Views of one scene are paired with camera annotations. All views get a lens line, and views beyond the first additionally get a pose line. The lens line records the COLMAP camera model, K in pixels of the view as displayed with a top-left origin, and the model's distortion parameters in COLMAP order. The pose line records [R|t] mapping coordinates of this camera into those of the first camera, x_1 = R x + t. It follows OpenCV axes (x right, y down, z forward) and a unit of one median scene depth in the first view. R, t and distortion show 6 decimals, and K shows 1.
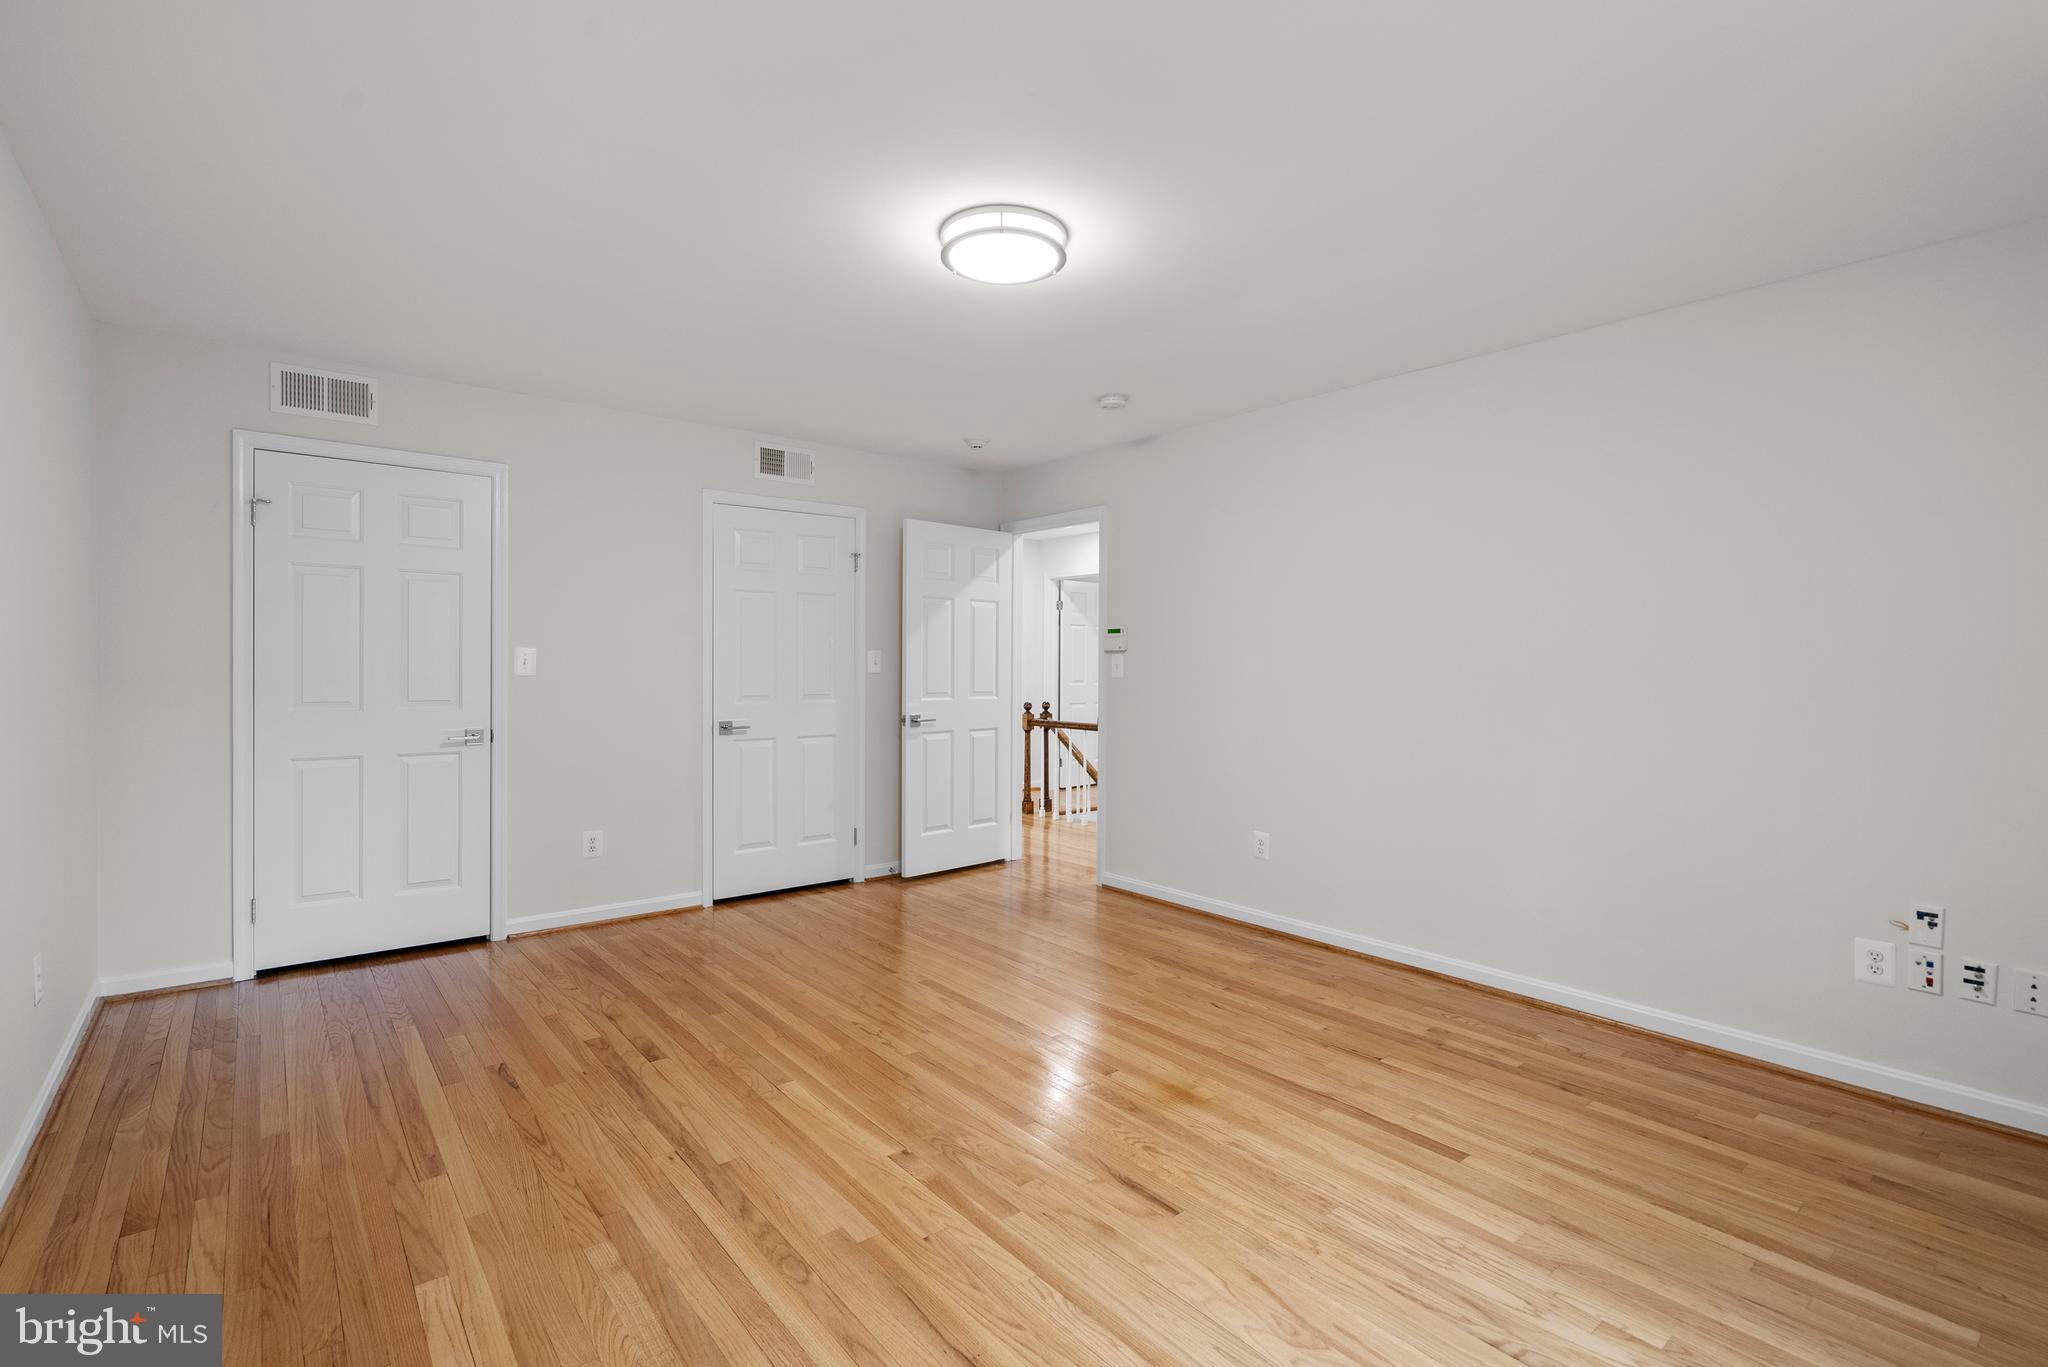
lens RADIAL K [[968.0, 0, 1026.6], [0, 968.0, 666.4], [0, 0, 1]] dist [0.008054, -0.001200]
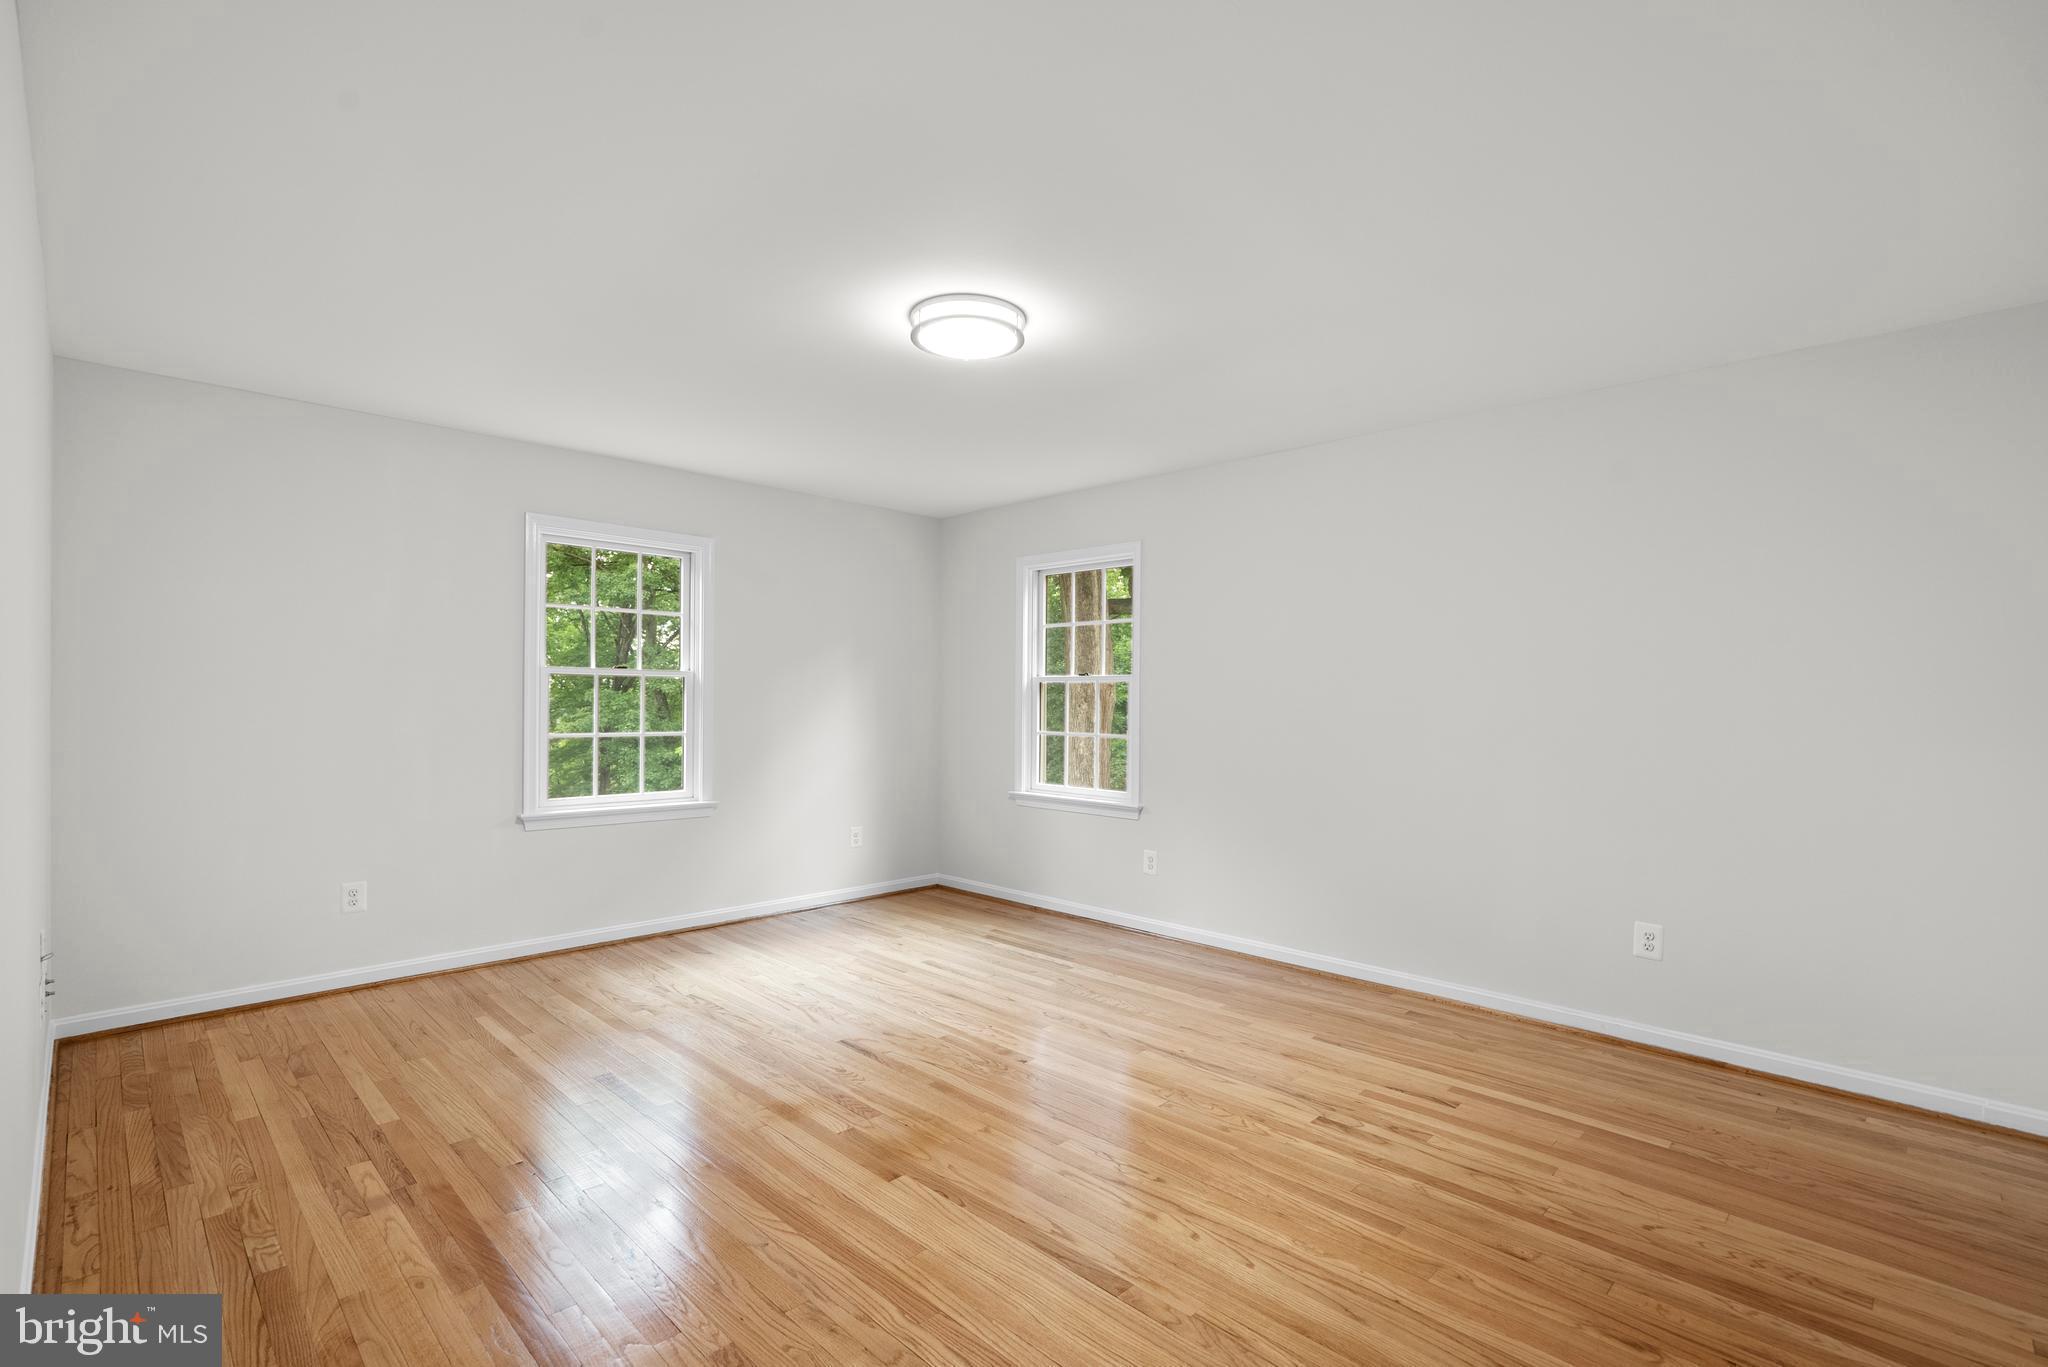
lens RADIAL K [[968.0, 0, 1026.6], [0, 968.0, 666.4], [0, 0, 1]] dist [0.008054, -0.001200]
pose [[-0.995430, -0.017278, -0.093922, 0.007784], [-0.014484, 0.999434, -0.030357, -0.014168], [0.094393, -0.028858, -0.995117, 2.089636]]
